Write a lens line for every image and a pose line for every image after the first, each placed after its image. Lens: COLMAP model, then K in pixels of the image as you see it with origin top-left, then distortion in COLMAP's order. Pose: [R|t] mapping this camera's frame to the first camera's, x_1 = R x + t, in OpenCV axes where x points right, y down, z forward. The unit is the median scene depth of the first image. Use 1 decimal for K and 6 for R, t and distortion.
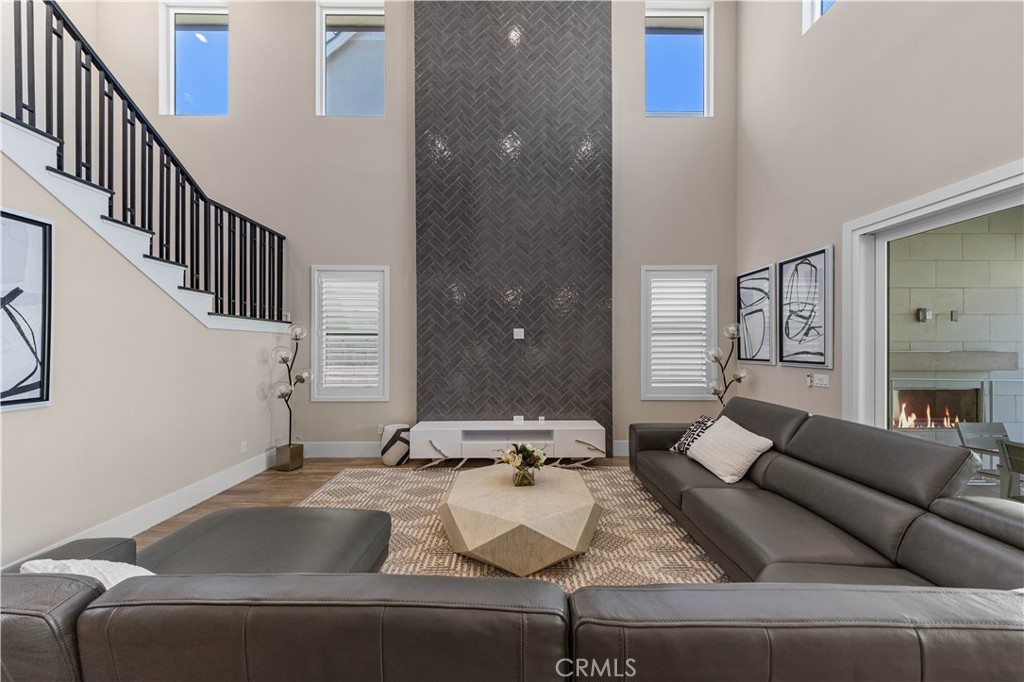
lens RADIAL K [[353.4, 0, 513.0], [0, 353.4, 344.3], [0, 0, 1]] dist [0.000690, 0.000010]
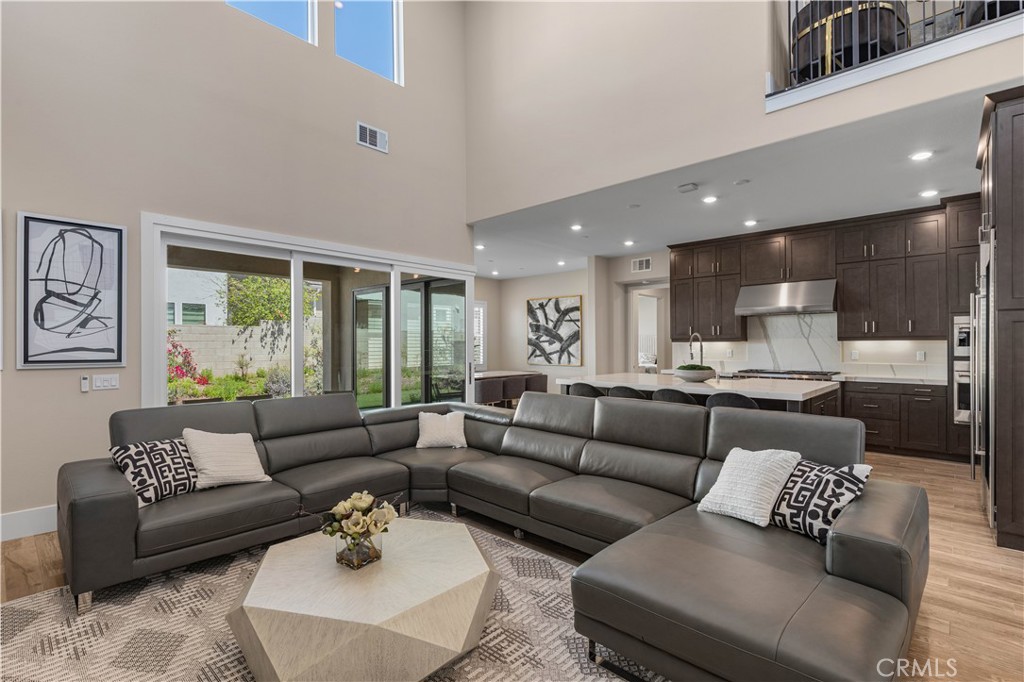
lens RADIAL K [[484.2, 0, 508.8], [0, 484.2, 344.7], [0, 0, 1]] dist [0.000149, 0.000027]
pose [[-0.722433, 0.002450, 0.691437, -0.591397], [-0.000297, 0.999993, -0.003854, 0.018030], [-0.691441, -0.002990, -0.722427, 1.120749]]
